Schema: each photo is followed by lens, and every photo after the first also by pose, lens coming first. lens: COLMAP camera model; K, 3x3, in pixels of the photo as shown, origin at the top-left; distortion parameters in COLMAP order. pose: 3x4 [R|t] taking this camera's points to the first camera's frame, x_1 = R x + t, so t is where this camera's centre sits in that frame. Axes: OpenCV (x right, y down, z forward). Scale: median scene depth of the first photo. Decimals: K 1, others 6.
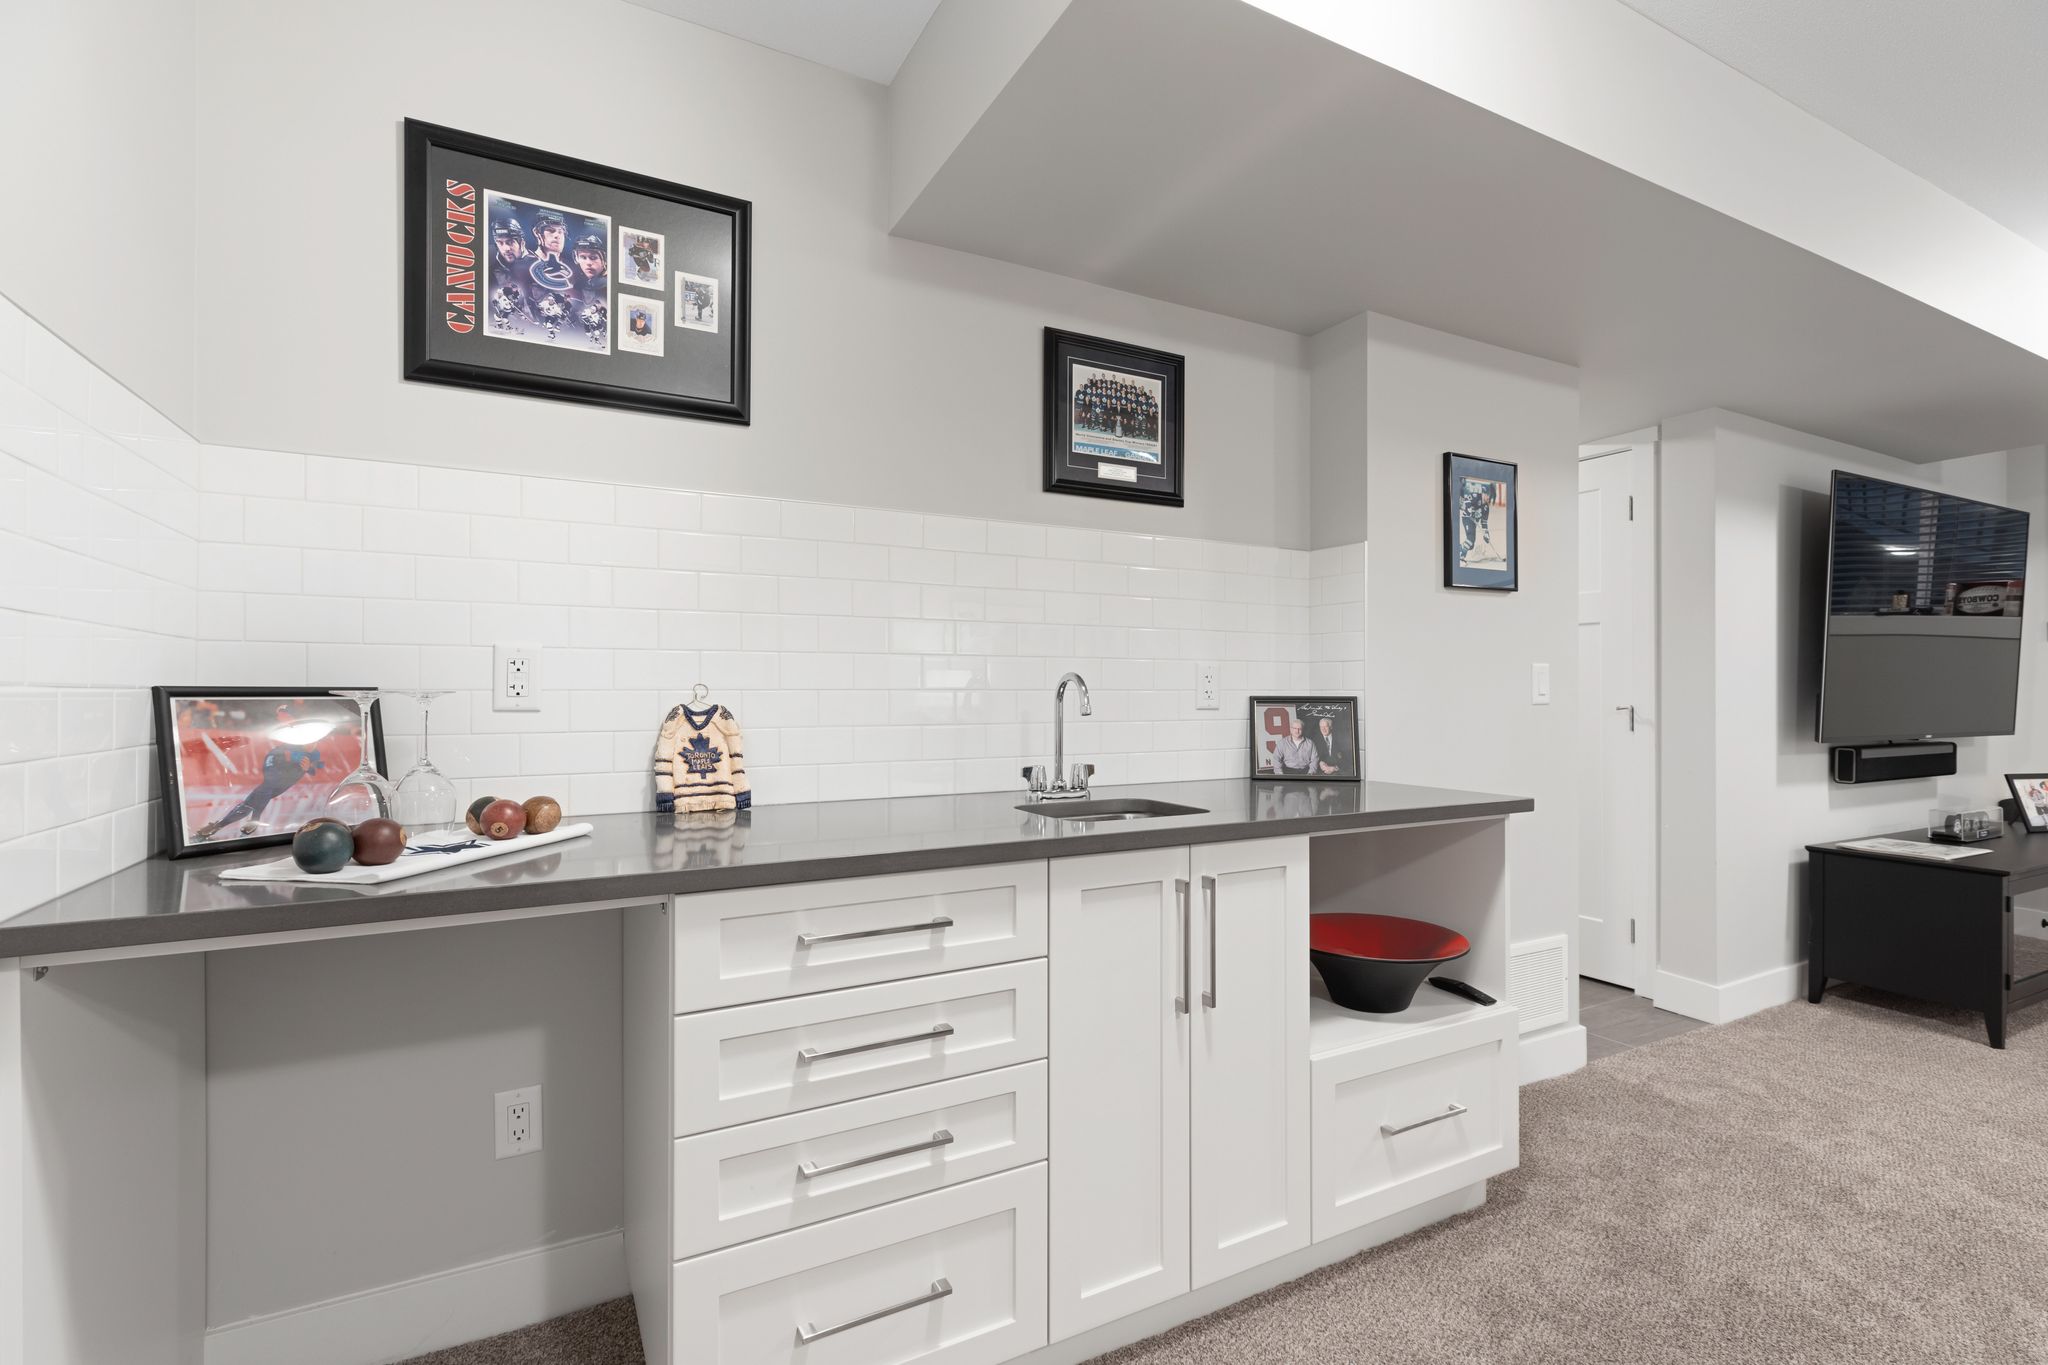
lens RADIAL K [[928.1, 0, 1025.6], [0, 928.1, 675.1], [0, 0, 1]] dist [0.001561, 0.000436]
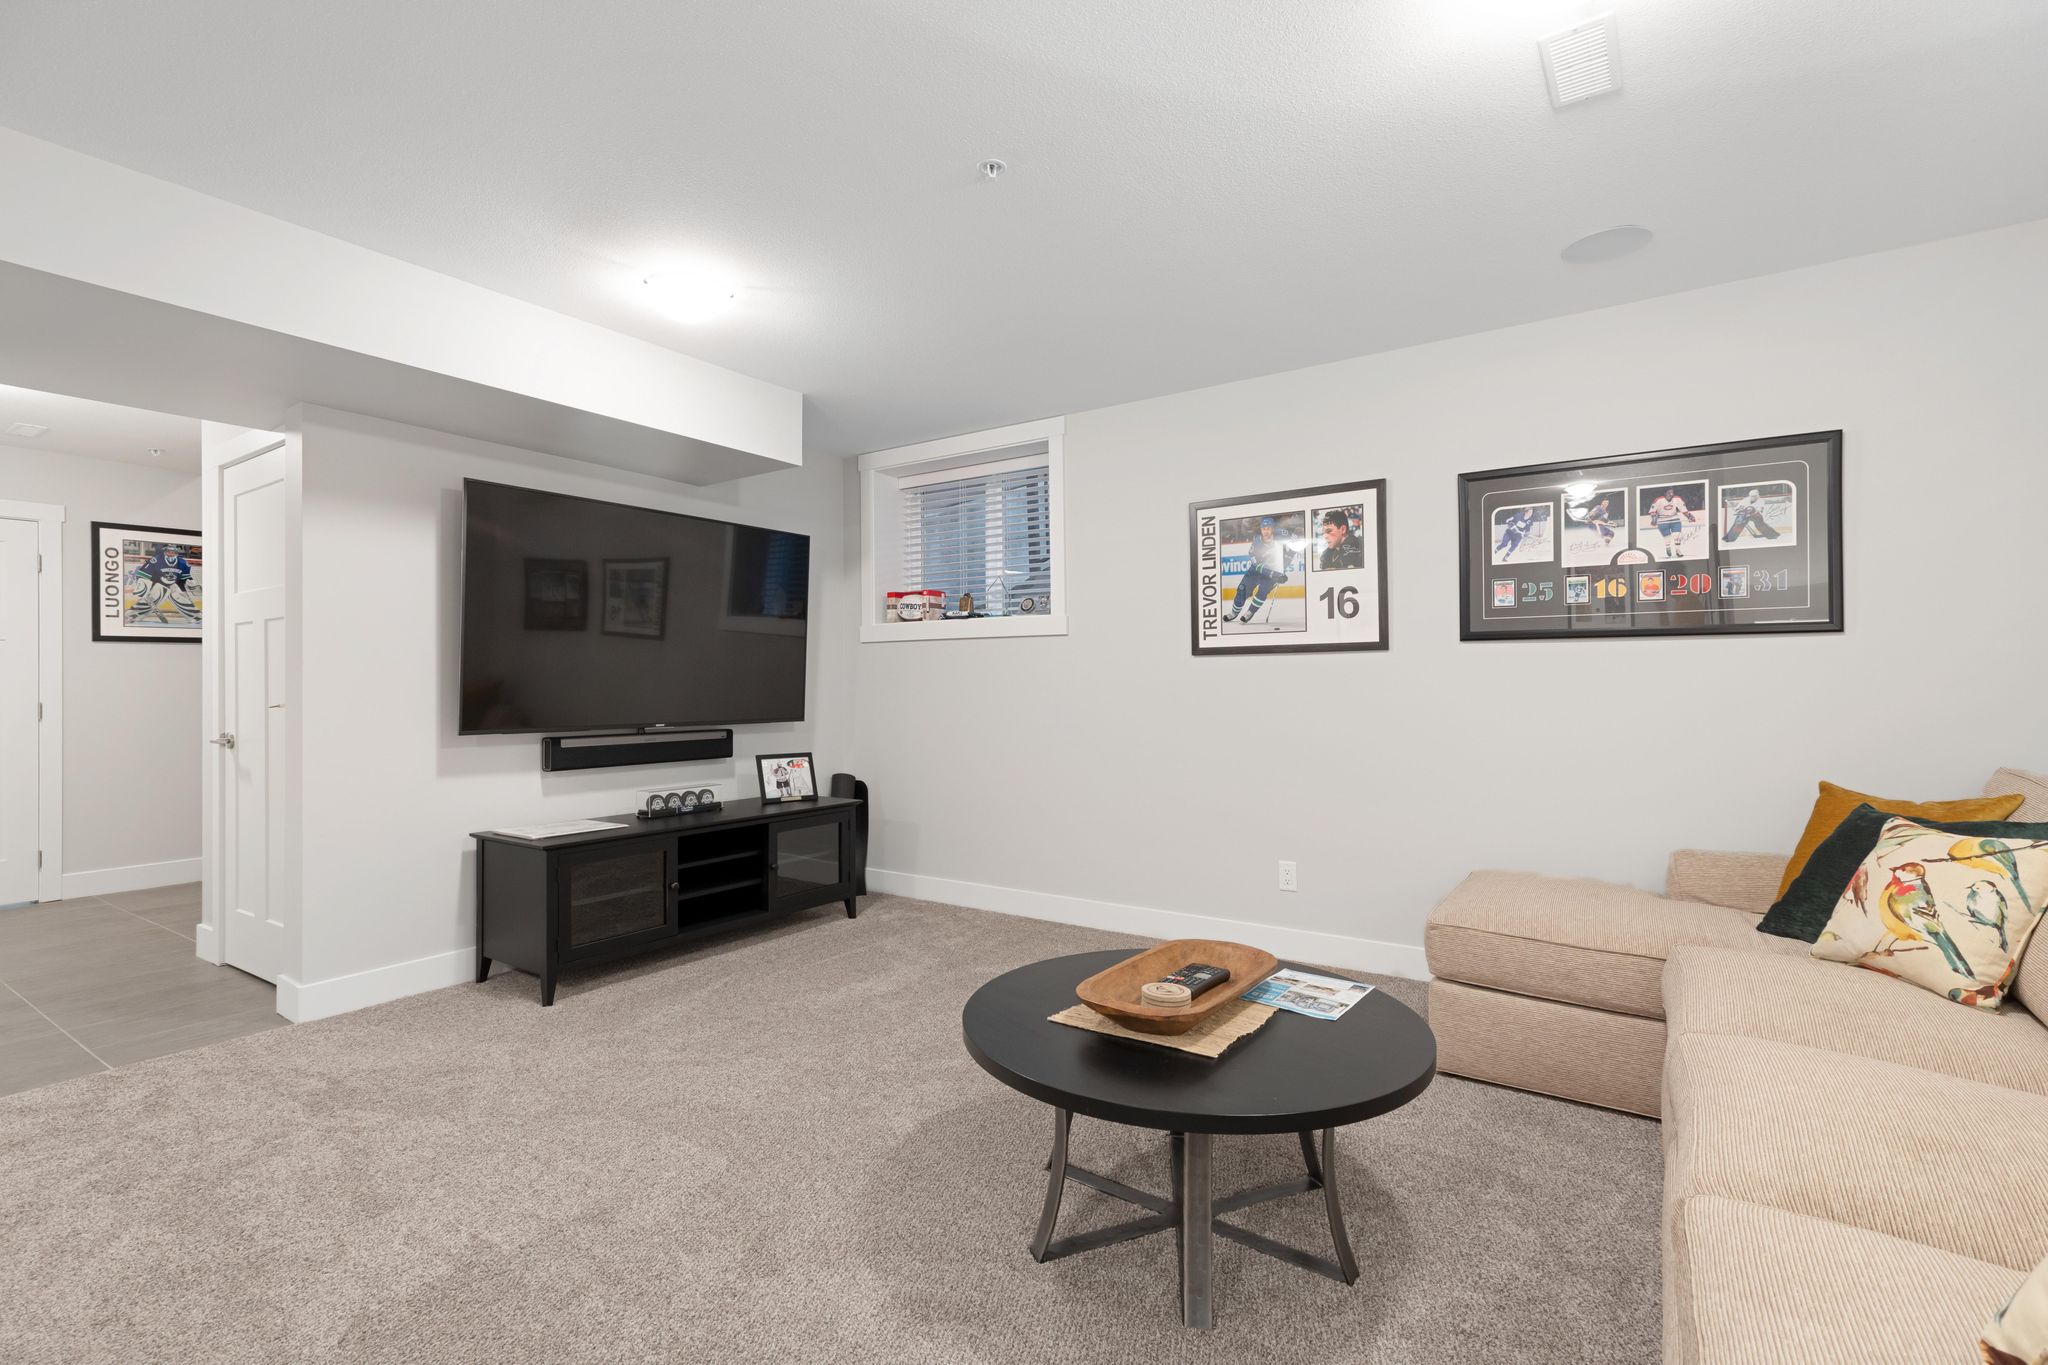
lens RADIAL K [[928.1, 0, 1029.1], [0, 928.1, 689.2], [0, 0, 1]] dist [0.001561, 0.000436]
pose [[0.888254, -0.010857, 0.459225, 0.872623], [0.002175, 0.999809, 0.019432, 0.001205], [-0.459348, -0.016262, 0.888107, -0.207936]]
